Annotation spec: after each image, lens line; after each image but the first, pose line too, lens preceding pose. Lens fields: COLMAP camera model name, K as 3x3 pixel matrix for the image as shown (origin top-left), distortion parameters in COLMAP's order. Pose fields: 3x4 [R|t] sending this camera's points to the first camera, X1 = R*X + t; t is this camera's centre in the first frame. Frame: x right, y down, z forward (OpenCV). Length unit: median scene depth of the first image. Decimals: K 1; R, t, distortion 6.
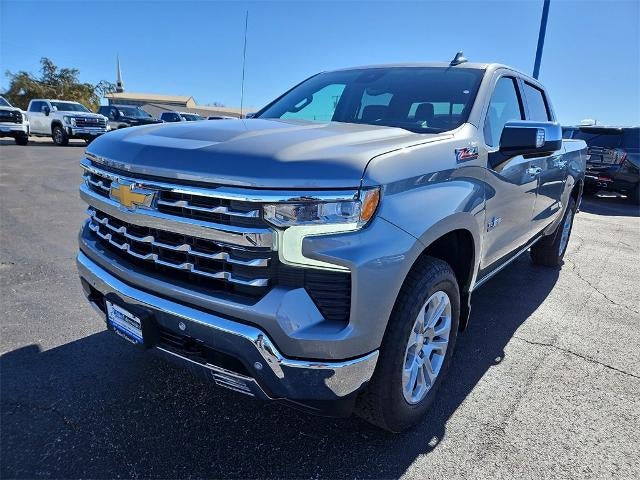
lens RADIAL K [[432.1, 0, 327.0], [0, 432.1, 238.1], [0, 0, 1]] dist [0.074591, -0.064825]
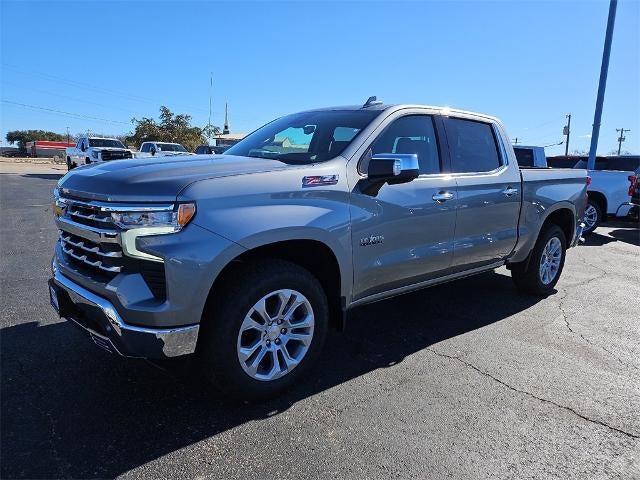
lens RADIAL K [[432.1, 0, 327.0], [0, 432.1, 238.1], [0, 0, 1]] dist [0.074591, -0.064825]
pose [[0.978798, 0.021806, -0.203664, 0.634337], [-0.037174, 0.996716, -0.071942, 0.063005], [0.201427, 0.077988, 0.976394, -0.198004]]
